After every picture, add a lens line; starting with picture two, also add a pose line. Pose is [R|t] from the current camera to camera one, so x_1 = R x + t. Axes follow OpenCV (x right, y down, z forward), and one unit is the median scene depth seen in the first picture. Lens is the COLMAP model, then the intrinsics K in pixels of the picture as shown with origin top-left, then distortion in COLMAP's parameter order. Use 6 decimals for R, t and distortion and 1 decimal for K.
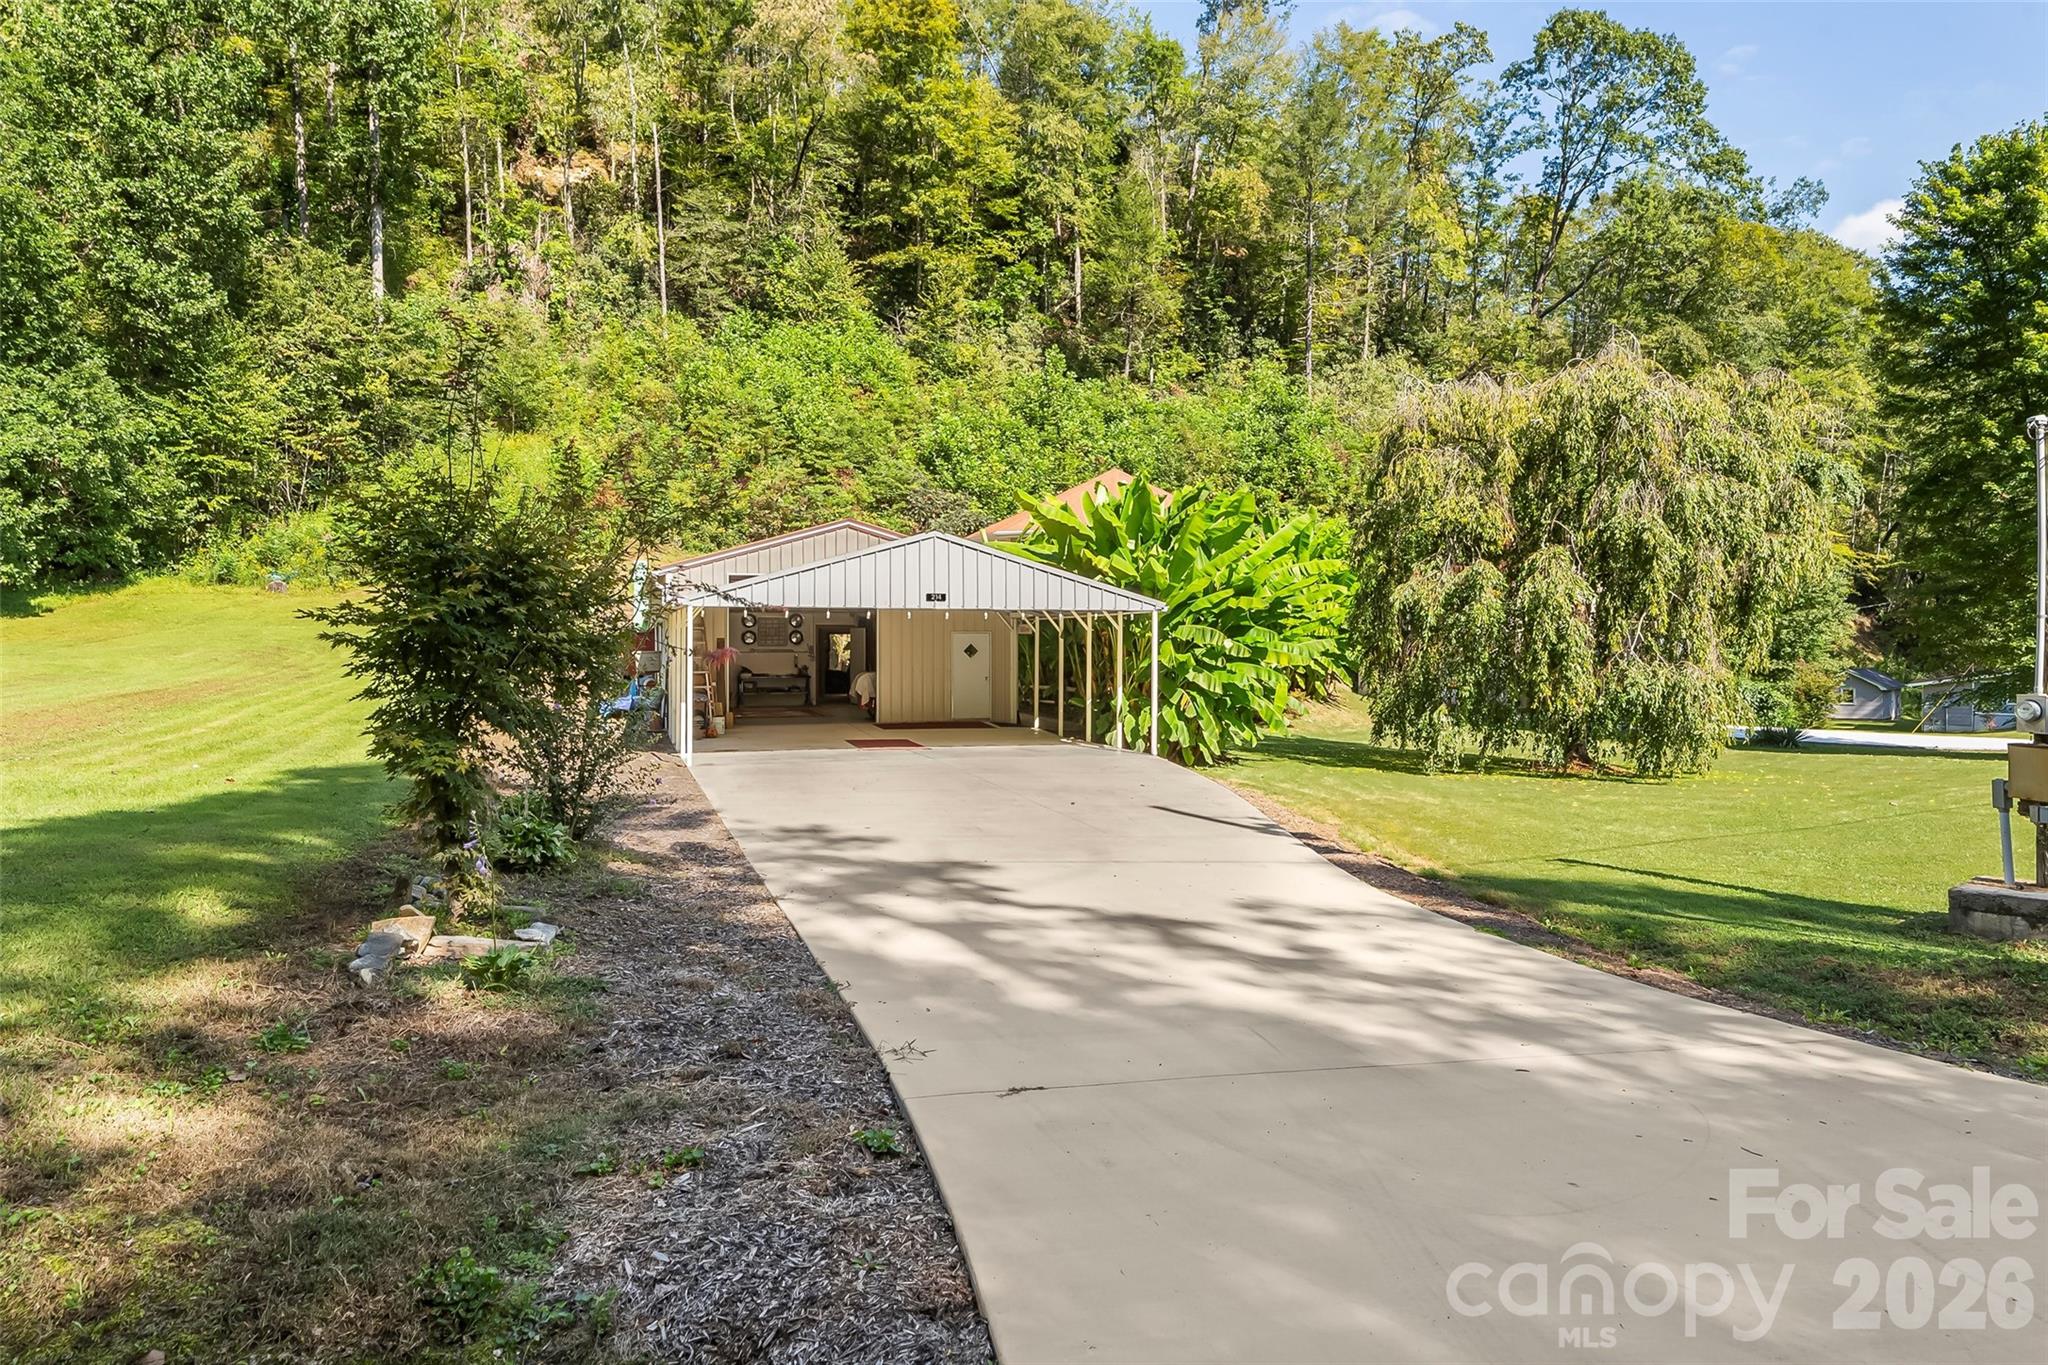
lens RADIAL K [[1277.5, 0, 1023.3], [0, 1277.5, 641.1], [0, 0, 1]] dist [-0.002897, 0.018236]
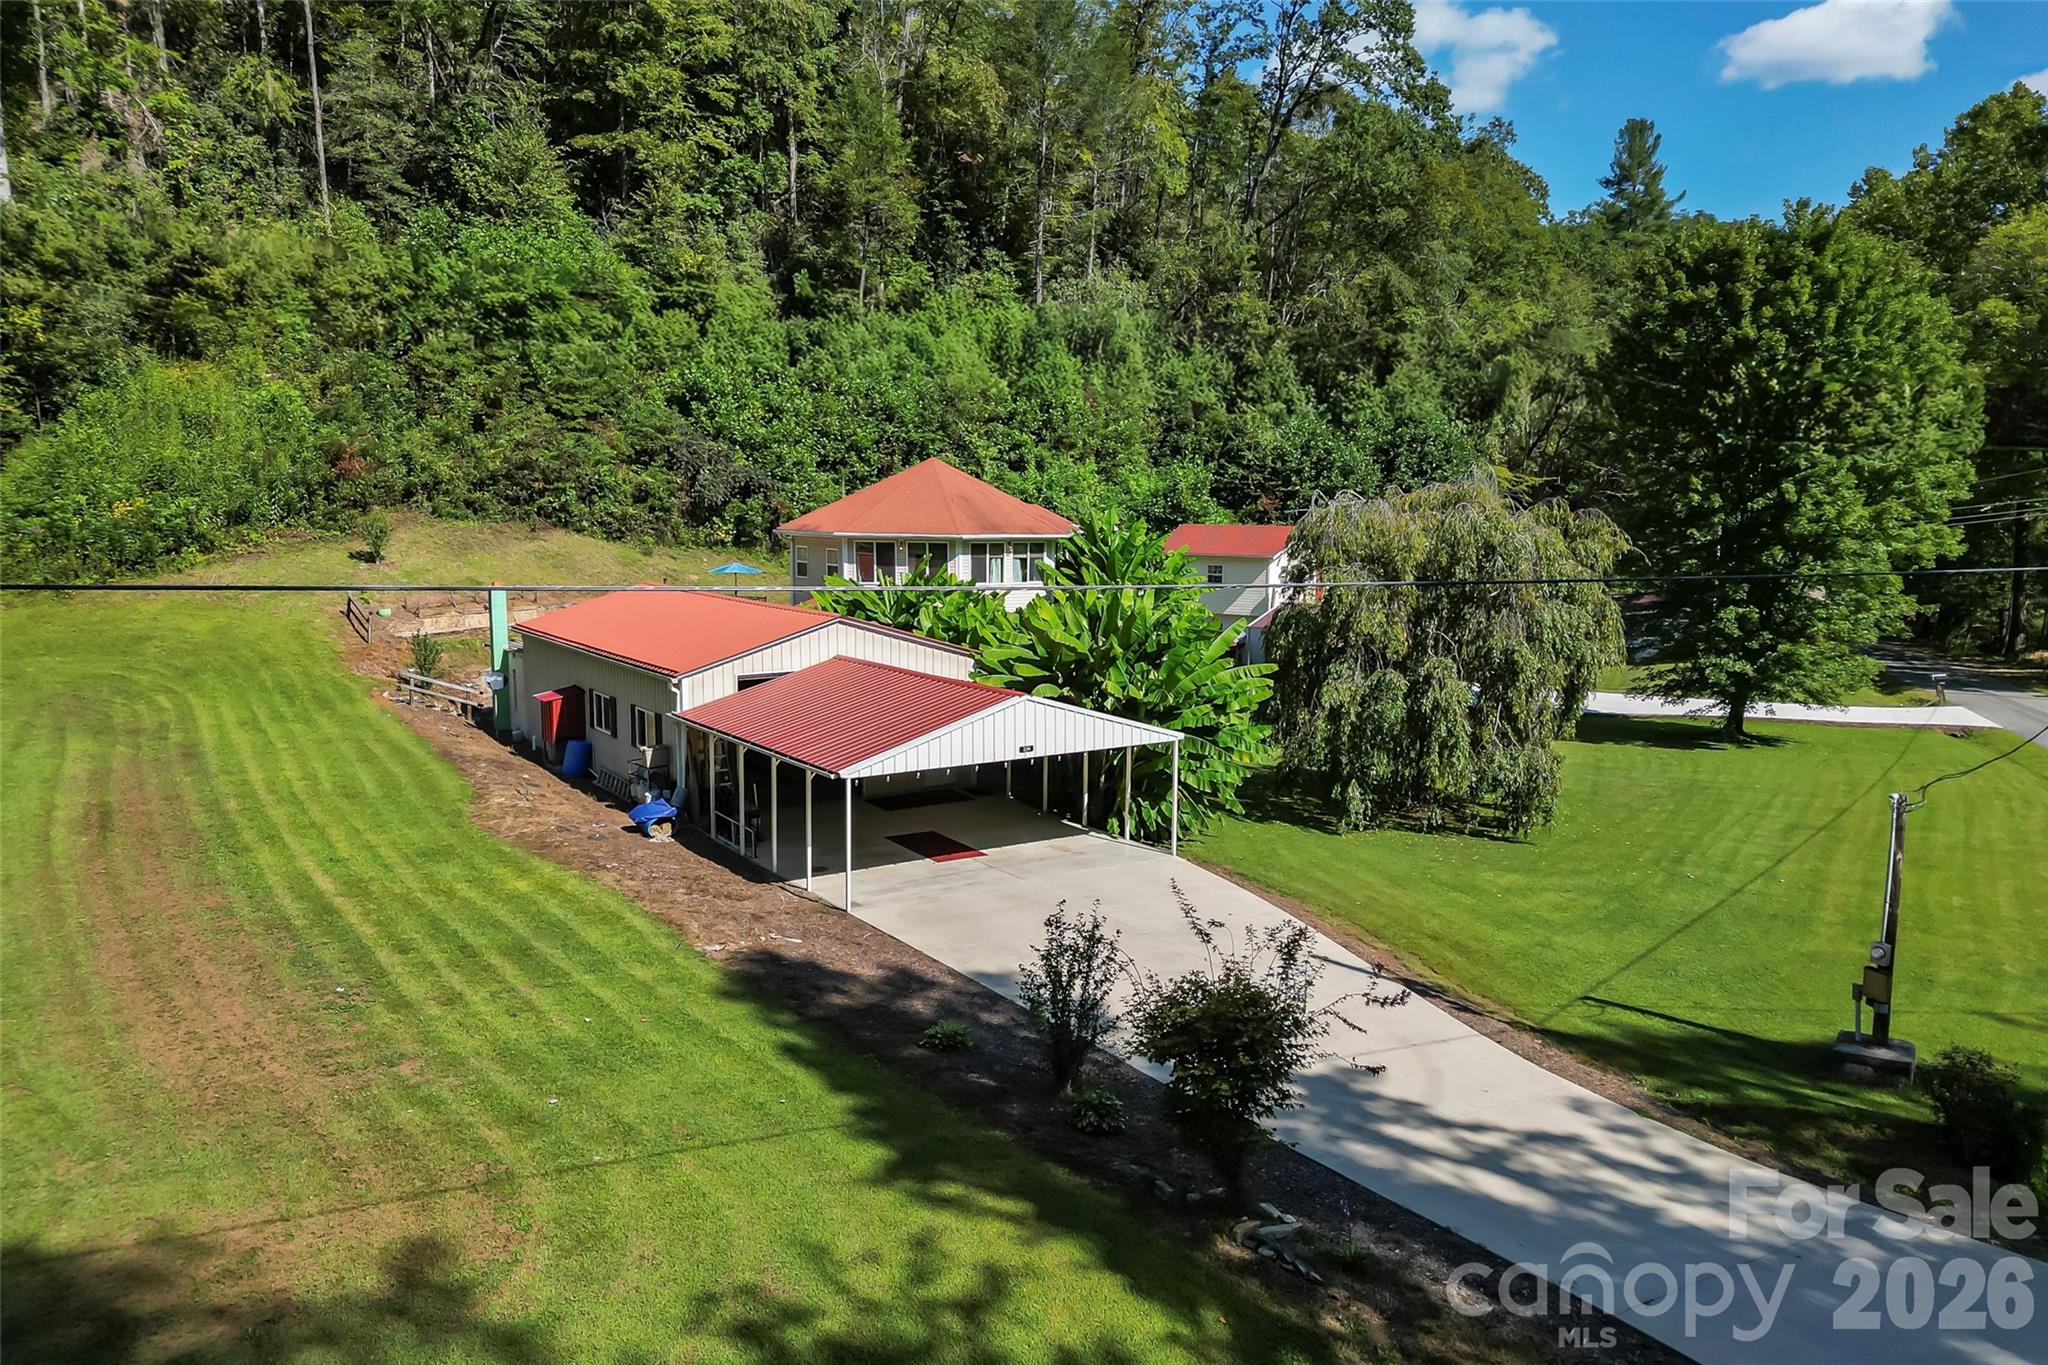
lens RADIAL K [[1410.8, 0, 1023.8], [0, 1410.8, 666.2], [0, 0, 1]] dist [0.078634, -0.071855]
pose [[0.961324, -0.024673, 0.274312, -0.100302], [-0.008649, 0.992784, 0.119606, -0.062642], [-0.275284, -0.117352, 0.954174, -0.060950]]
